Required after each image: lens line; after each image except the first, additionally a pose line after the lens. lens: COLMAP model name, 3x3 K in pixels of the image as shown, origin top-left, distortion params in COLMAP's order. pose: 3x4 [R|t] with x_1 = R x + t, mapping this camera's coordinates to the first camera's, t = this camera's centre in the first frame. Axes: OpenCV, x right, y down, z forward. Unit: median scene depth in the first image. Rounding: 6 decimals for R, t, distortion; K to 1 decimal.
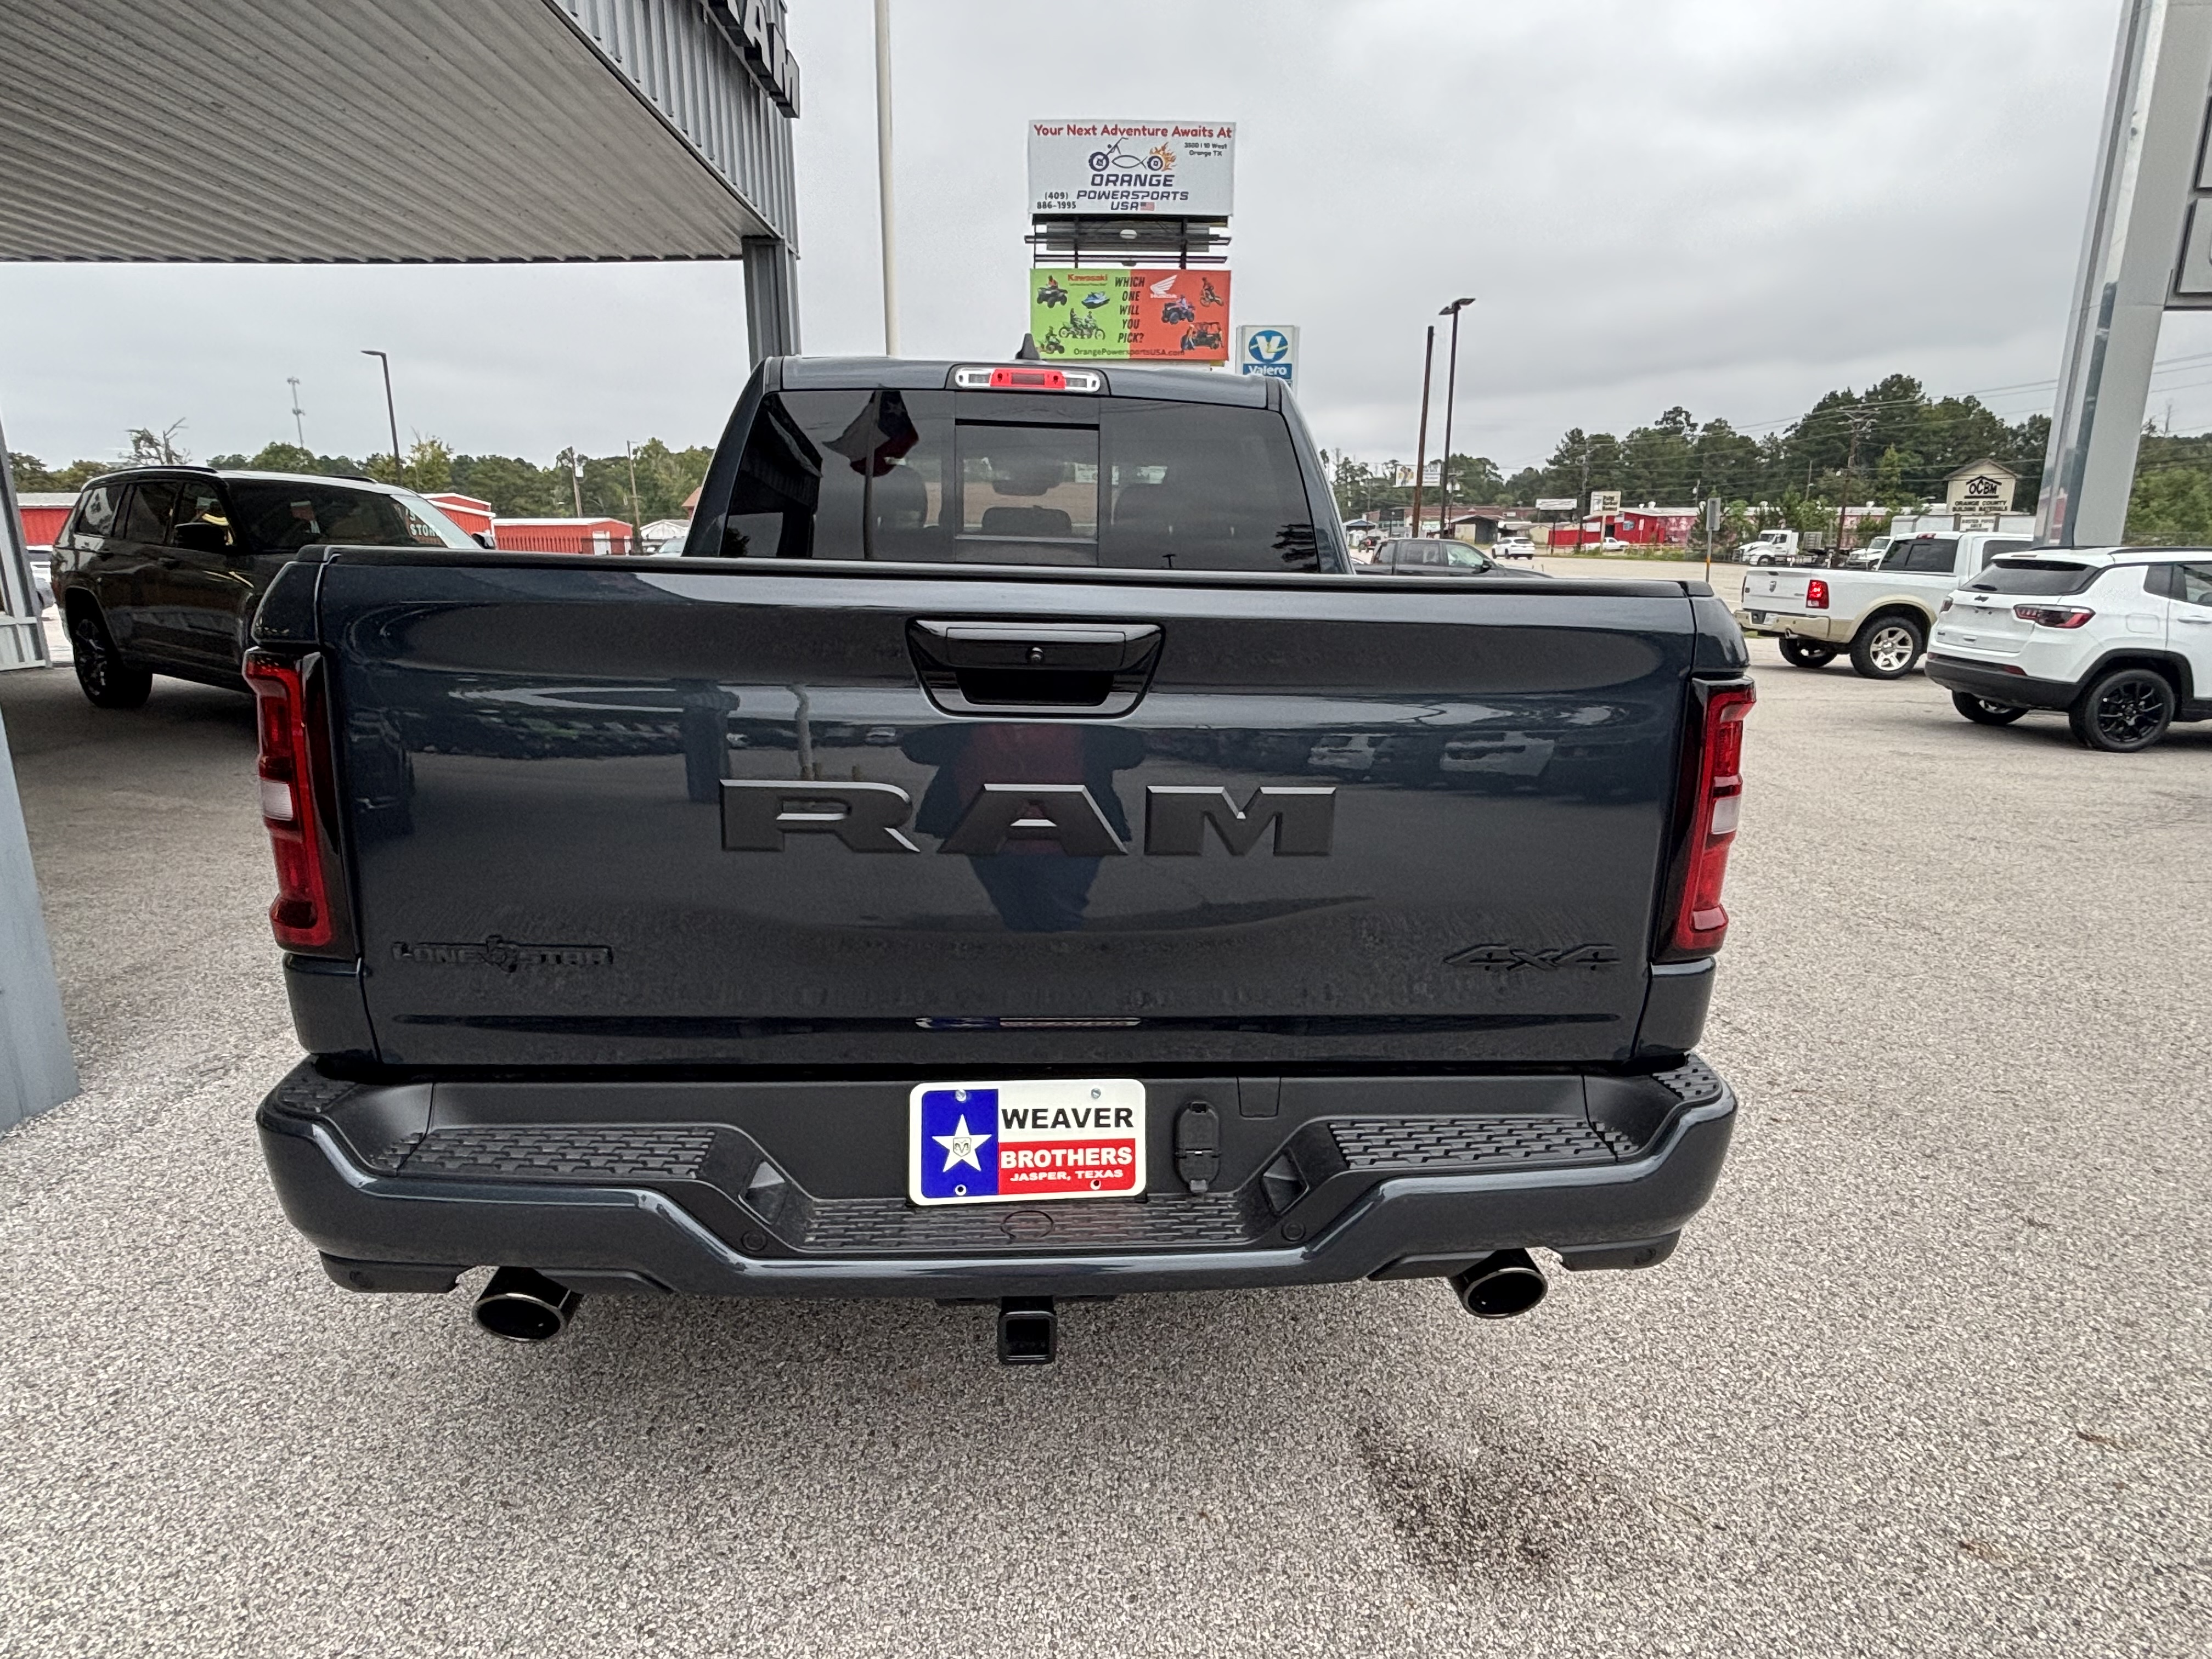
lens RADIAL K [[1212.9, 0, 1105.3], [0, 1212.9, 825.0], [0, 0, 1]] dist [0.000711, -0.002550]
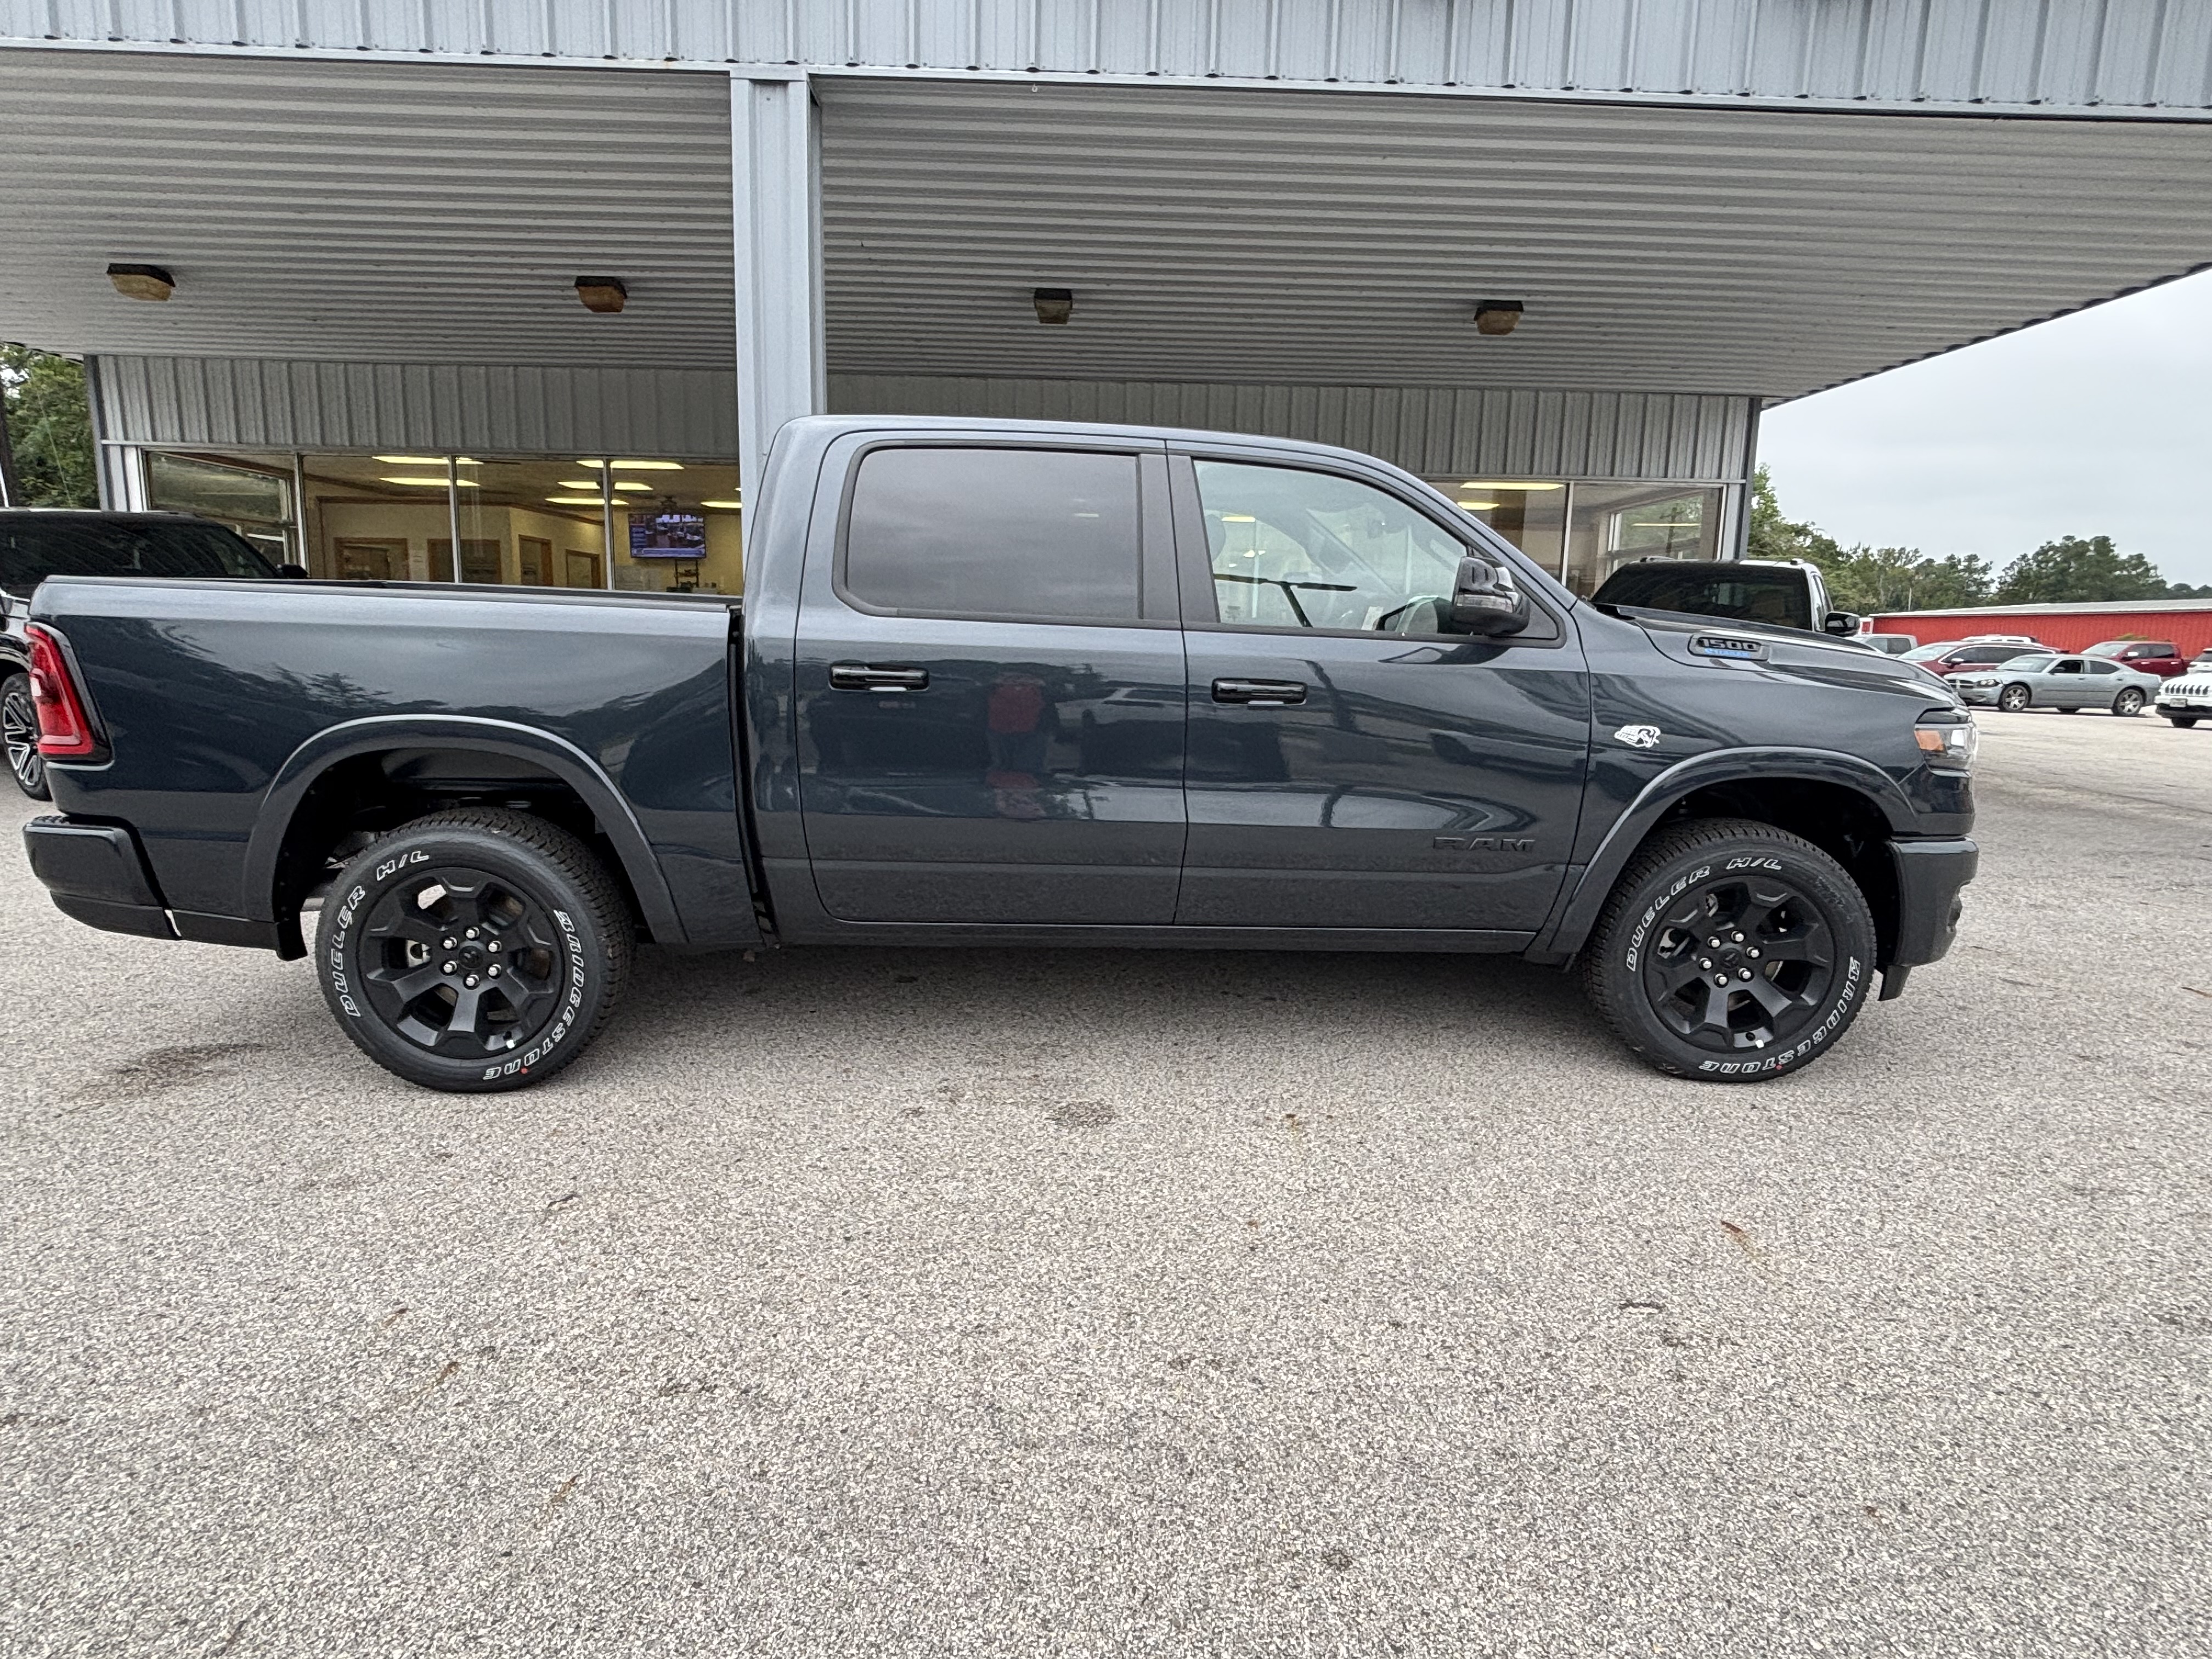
lens RADIAL K [[1212.9, 0, 1105.3], [0, 1212.9, 825.0], [0, 0, 1]] dist [0.000711, -0.002550]
pose [[-0.005912, 0.161934, -0.986784, 0.091951], [-0.245701, 0.956315, 0.158406, -0.019911], [0.969328, 0.243390, 0.034133, 0.098264]]
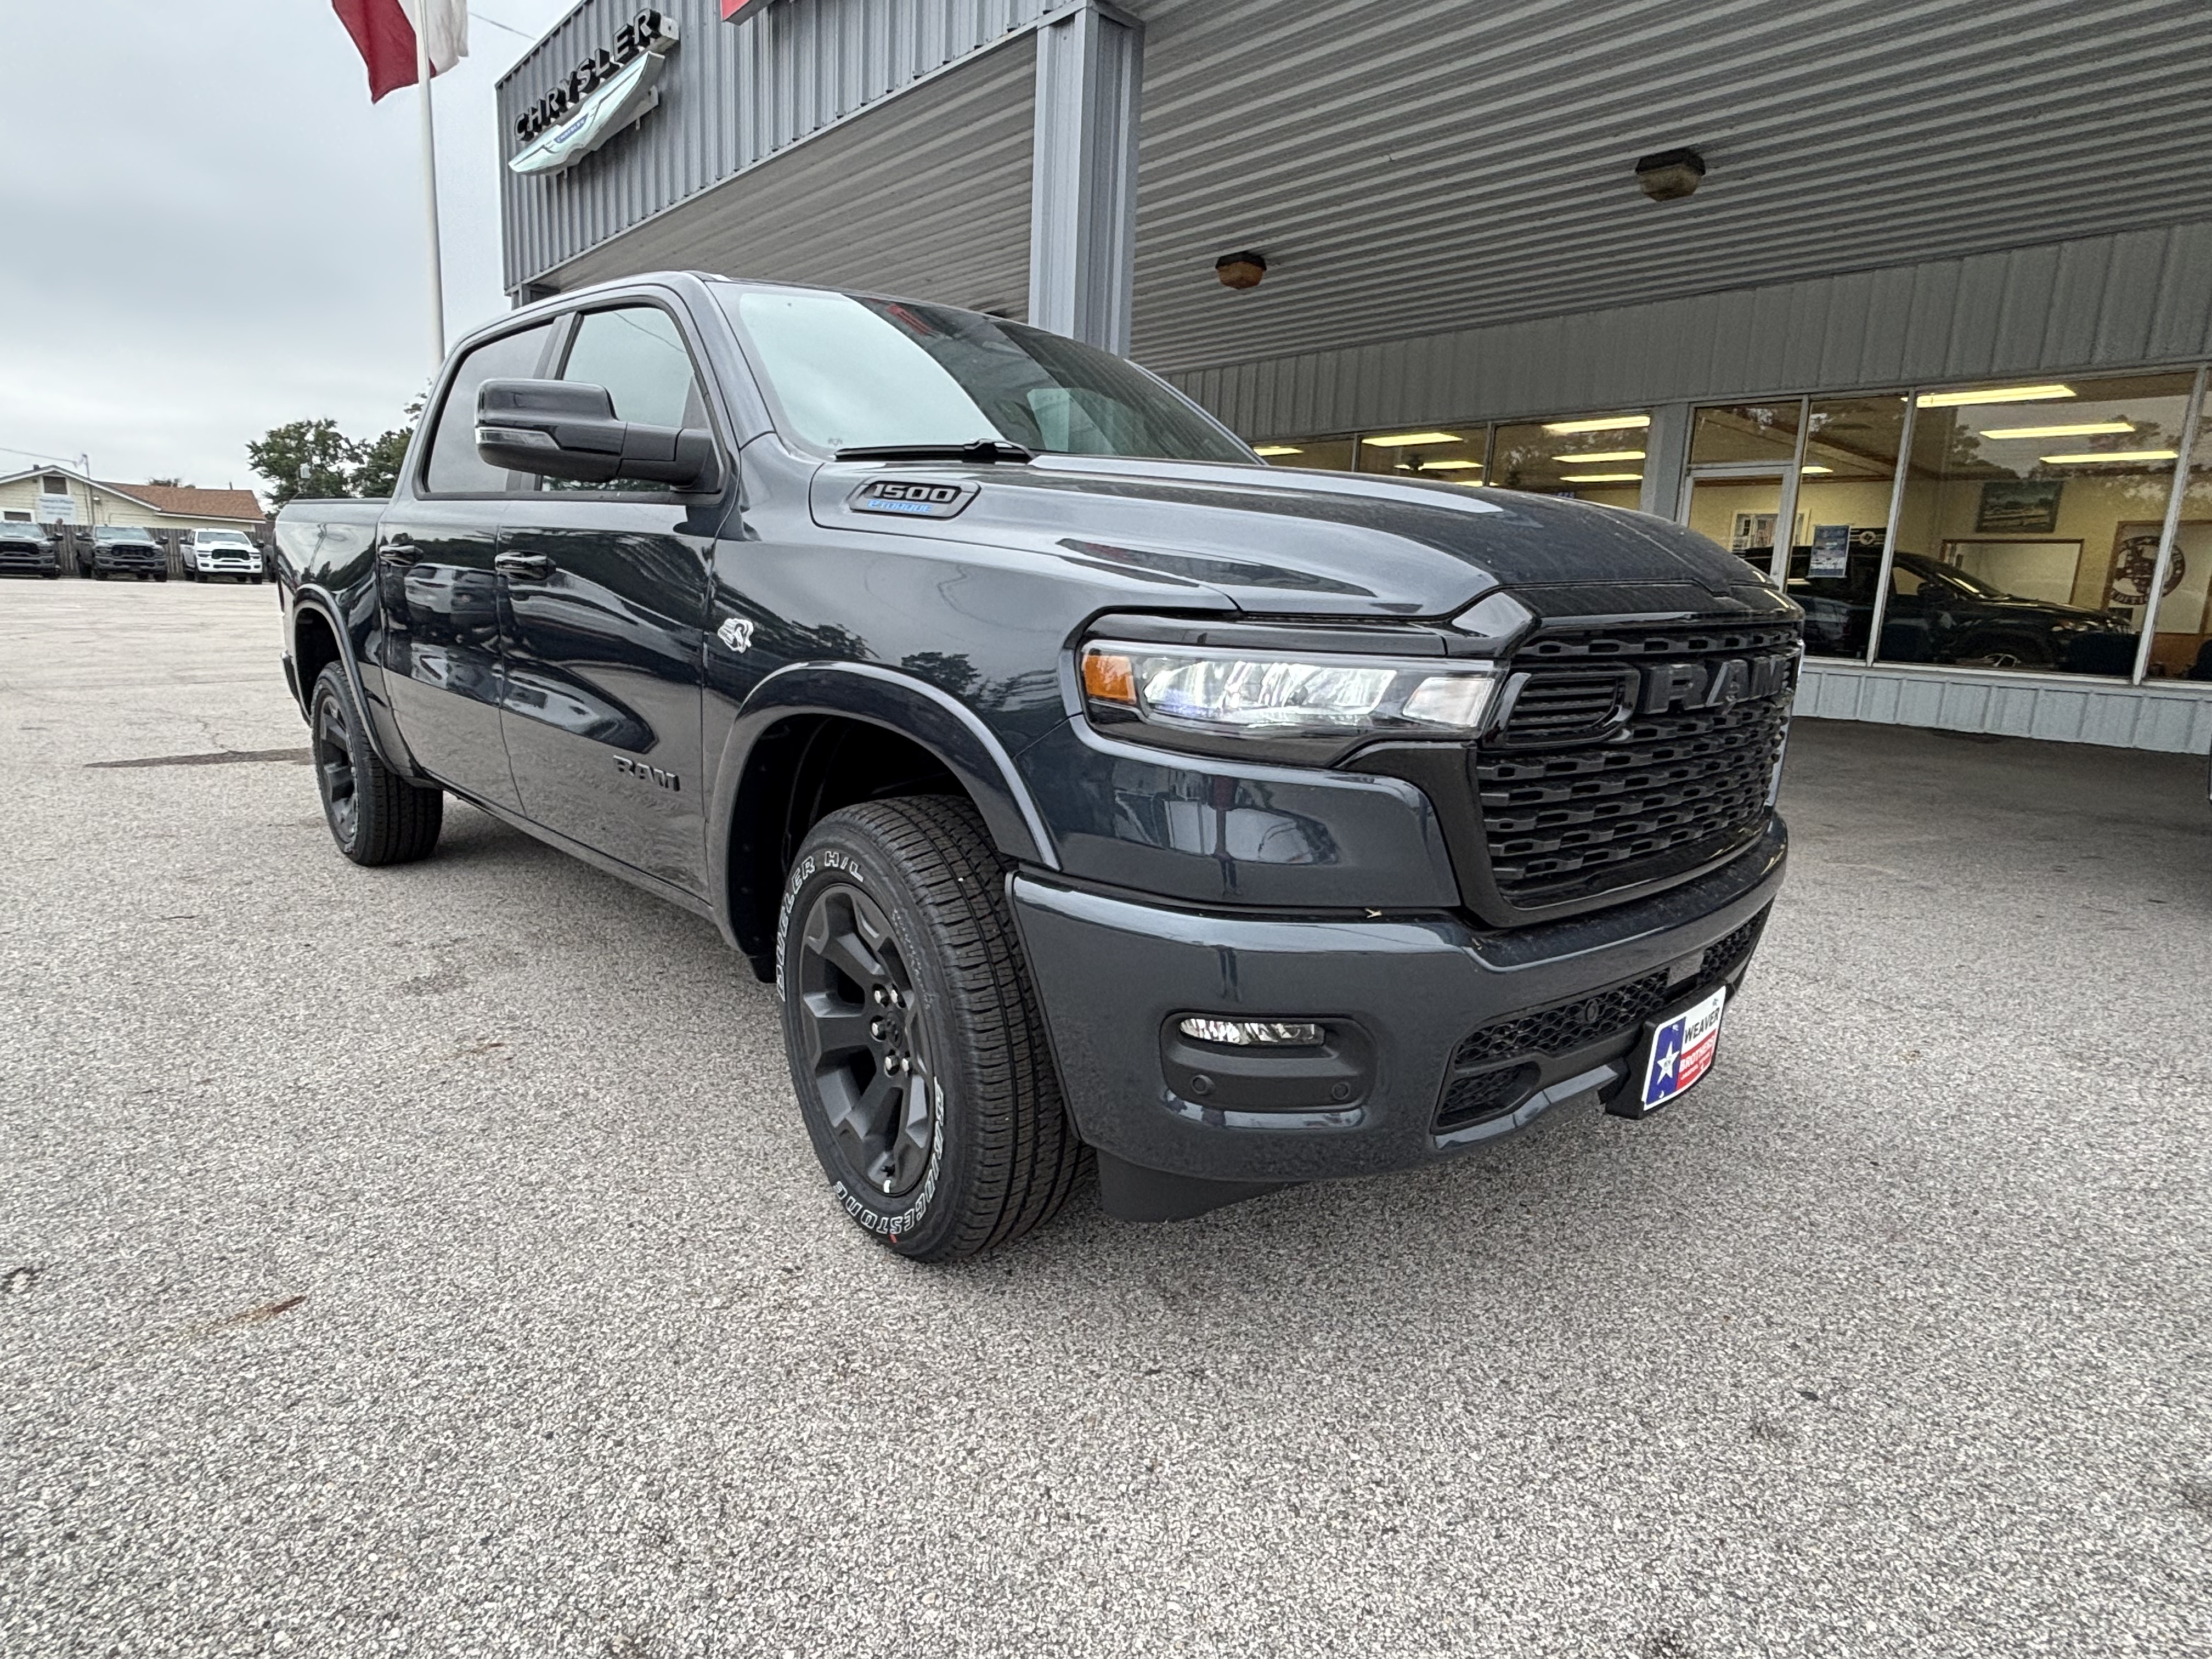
lens RADIAL K [[1212.7, 0, 1105.0], [0, 1212.7, 827.8], [0, 0, 1]] dist [-0.009426, 0.000482]
pose [[-0.768105, 0.090756, -0.633860, 0.034368], [-0.185048, 0.916206, 0.355421, -0.034948], [0.613003, 0.390295, -0.686948, 0.180588]]
